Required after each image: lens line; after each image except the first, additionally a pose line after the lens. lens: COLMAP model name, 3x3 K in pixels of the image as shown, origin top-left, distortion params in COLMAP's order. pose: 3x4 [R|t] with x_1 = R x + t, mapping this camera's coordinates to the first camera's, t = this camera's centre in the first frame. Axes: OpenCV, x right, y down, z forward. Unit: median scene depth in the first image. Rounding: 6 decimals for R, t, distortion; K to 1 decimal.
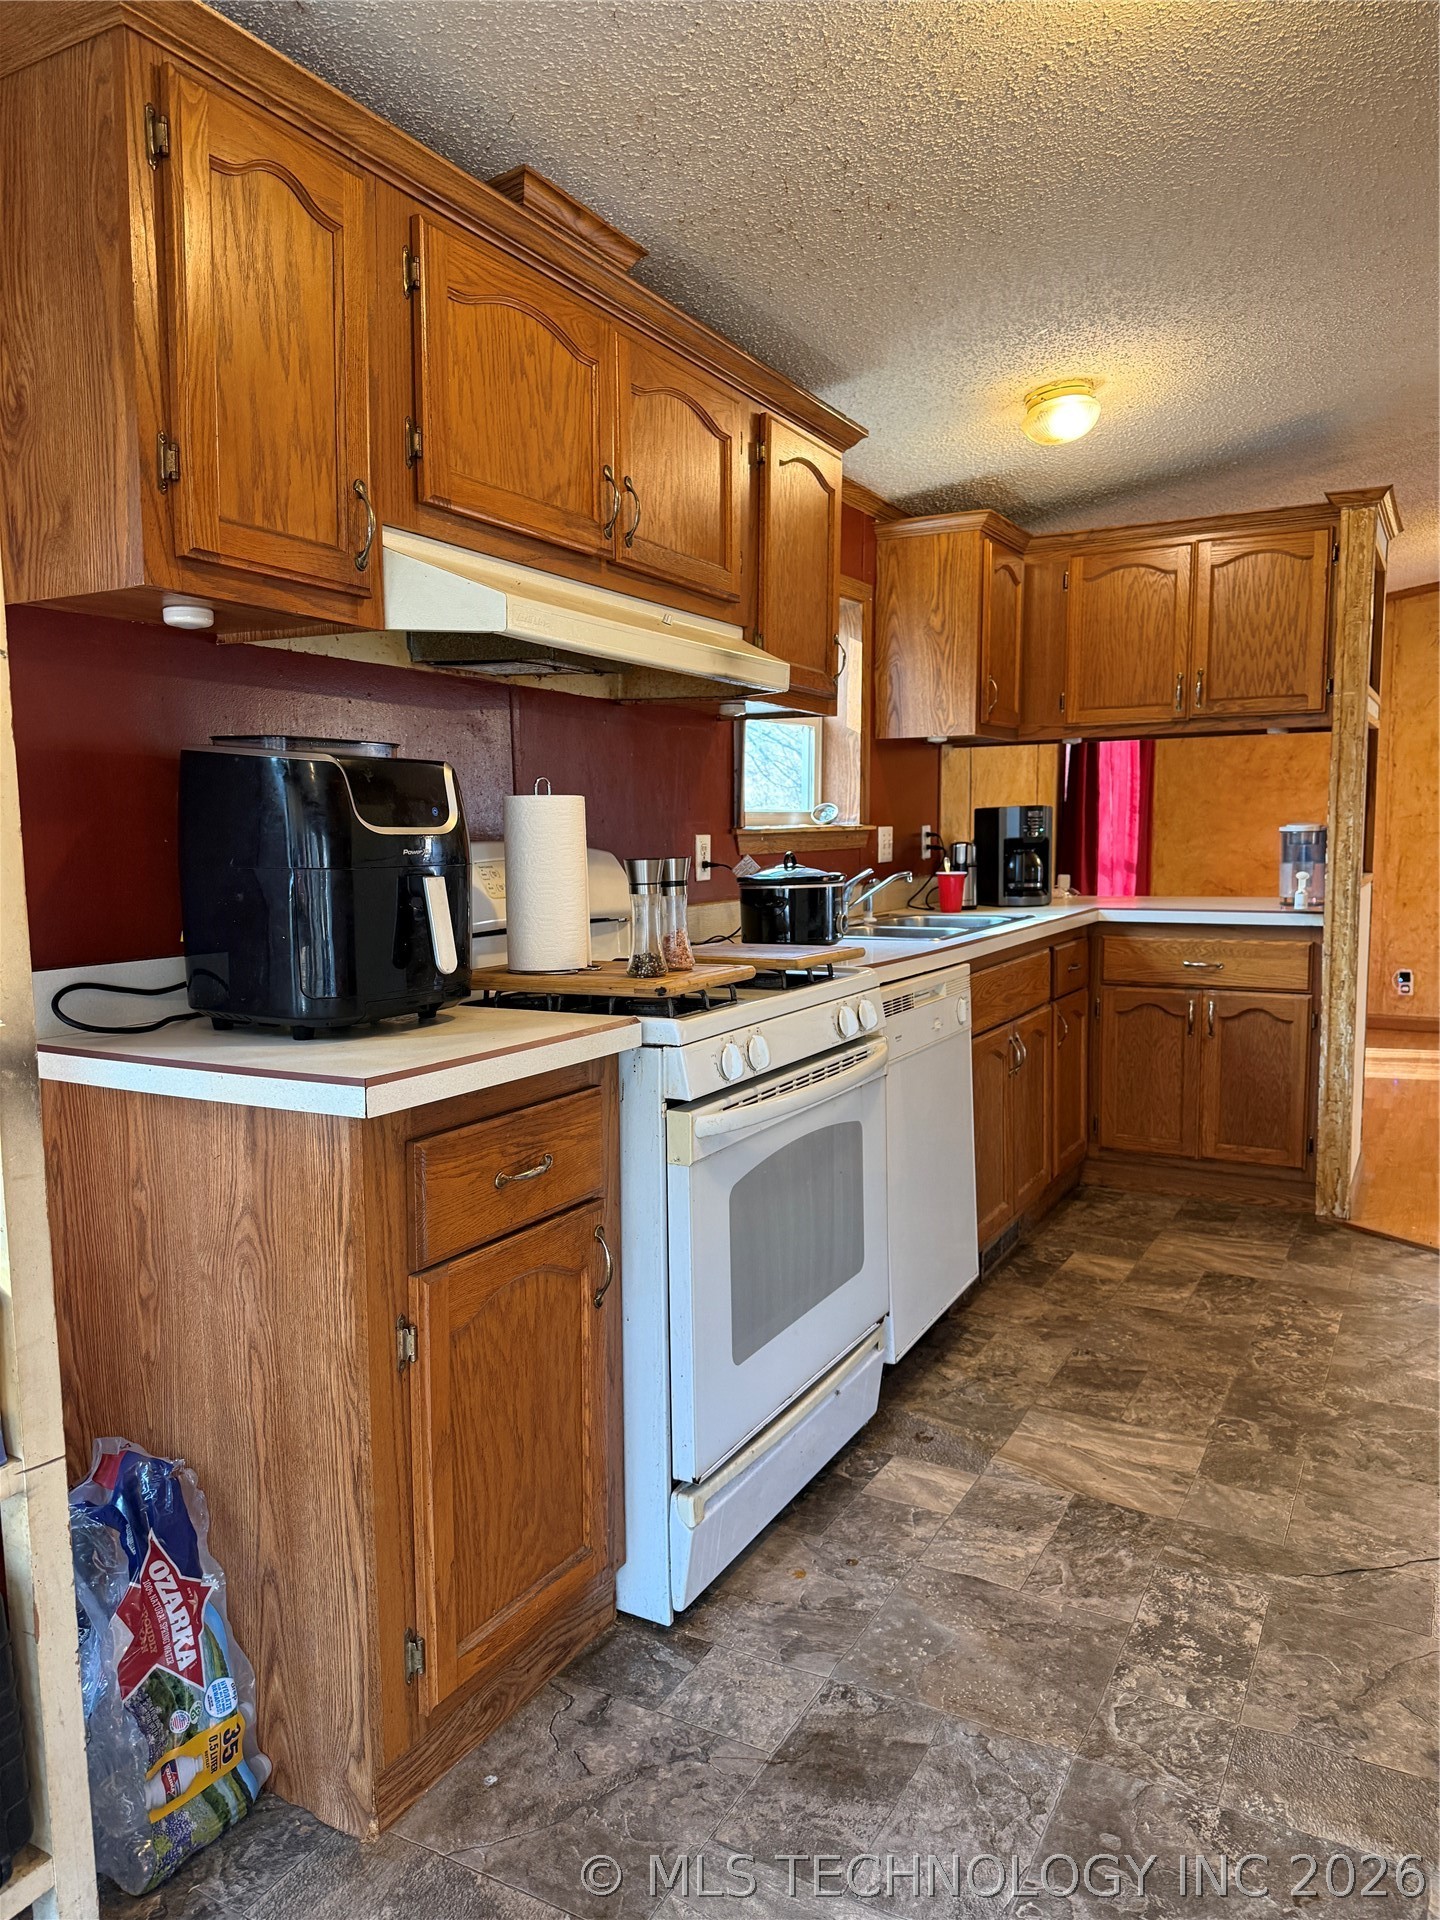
lens RADIAL K [[1348.9, 0, 729.9], [0, 1348.9, 976.5], [0, 0, 1]] dist [0.020304, -0.027141]
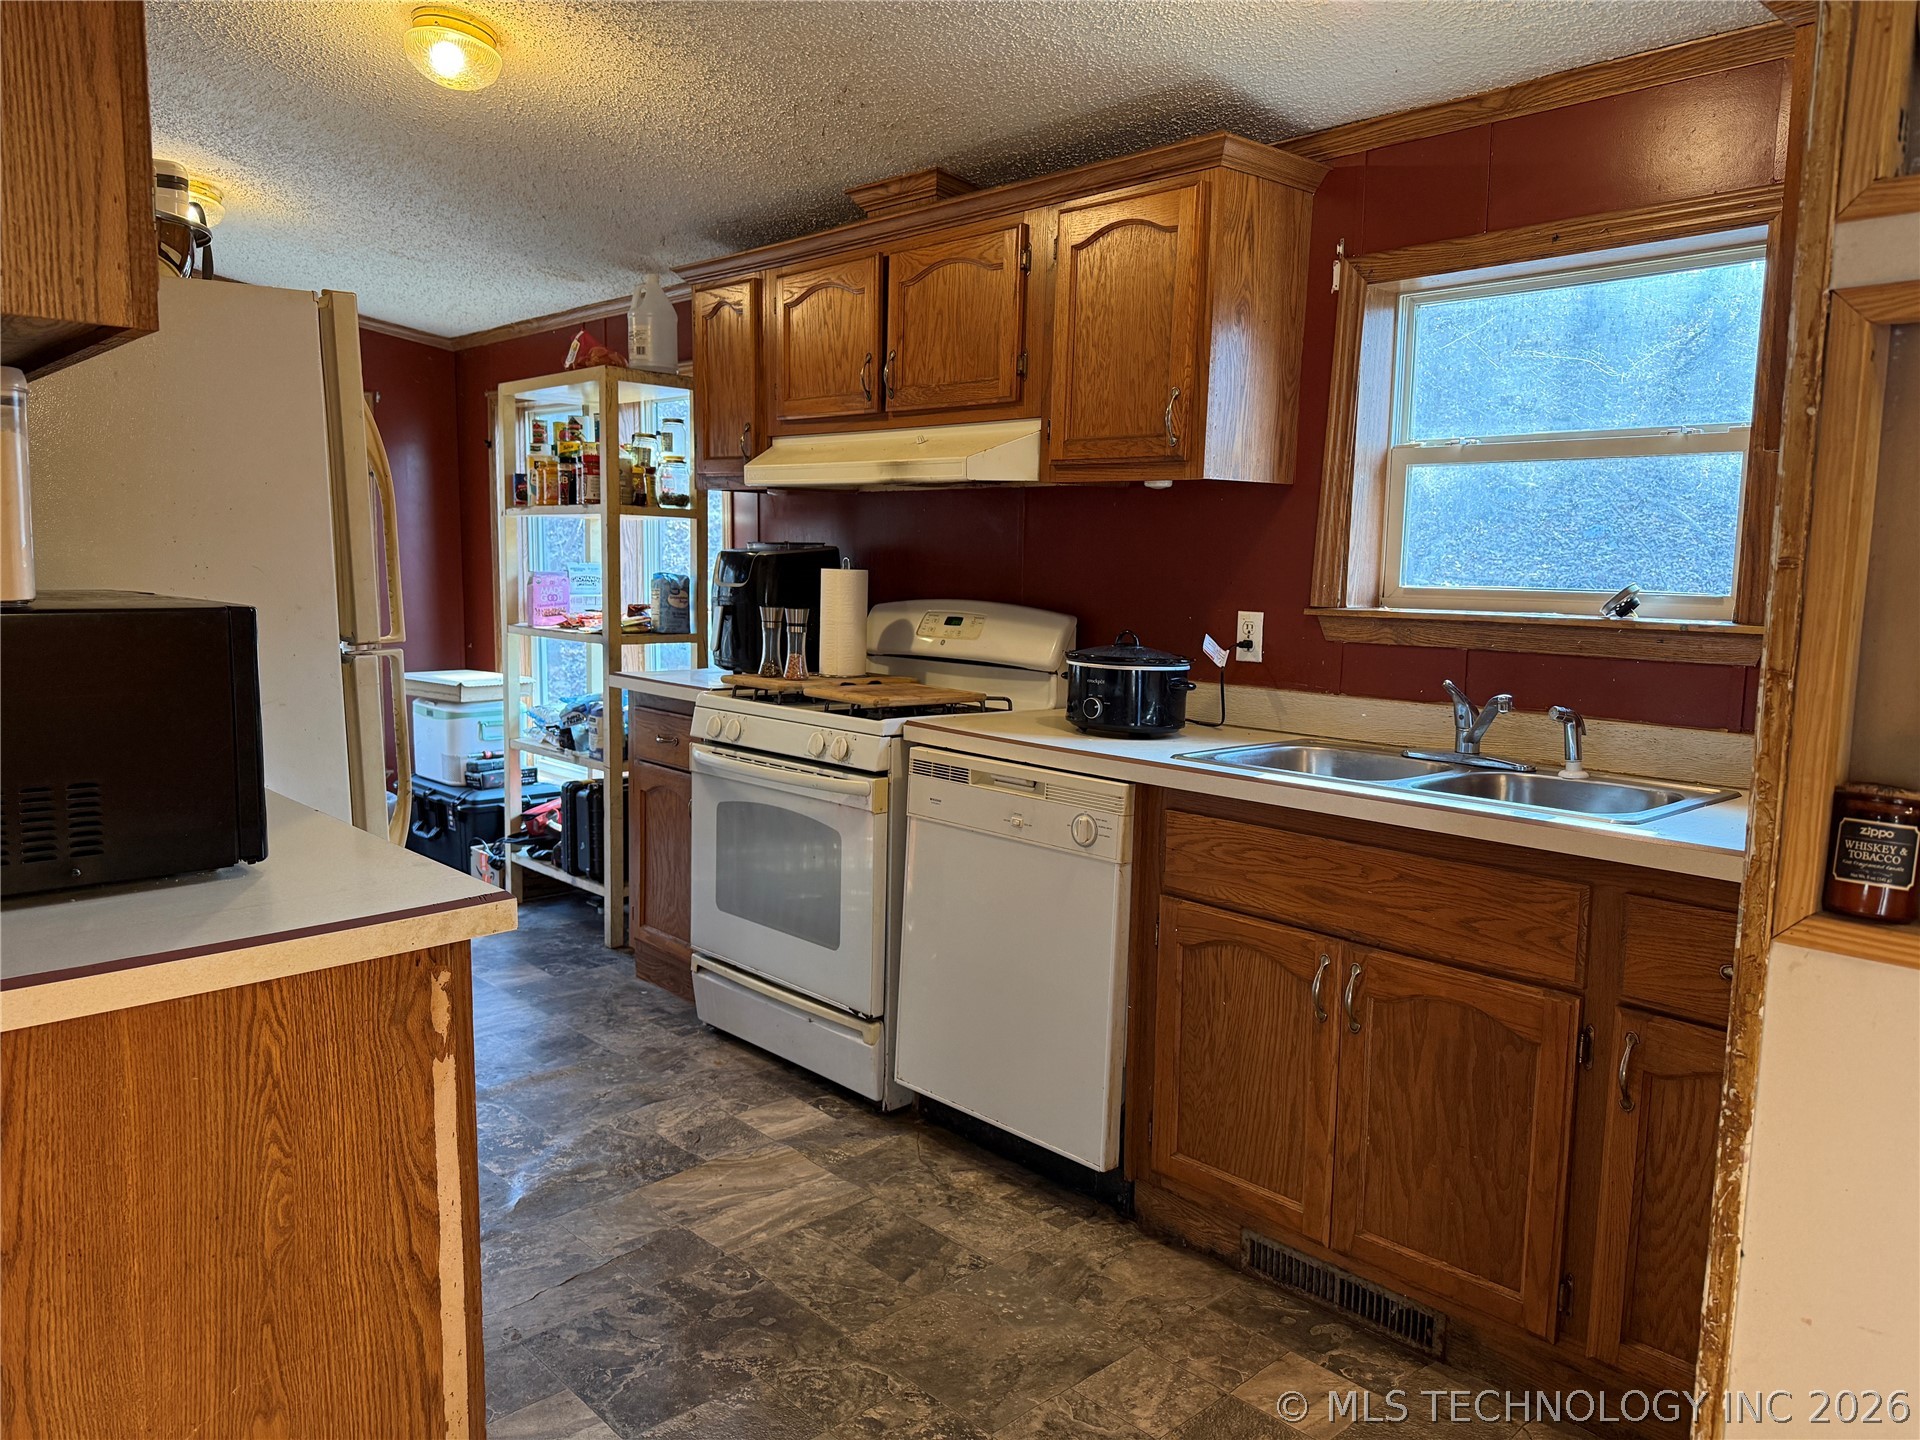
lens RADIAL K [[1360.9, 0, 955.9], [0, 1360.9, 725.5], [0, 0, 1]] dist [0.150596, -0.239758]
pose [[-0.321078, 0.121028, -0.939287, 1.200216], [-0.120580, 0.978505, 0.167299, -0.207462], [0.939345, 0.166975, -0.299583, 1.413005]]
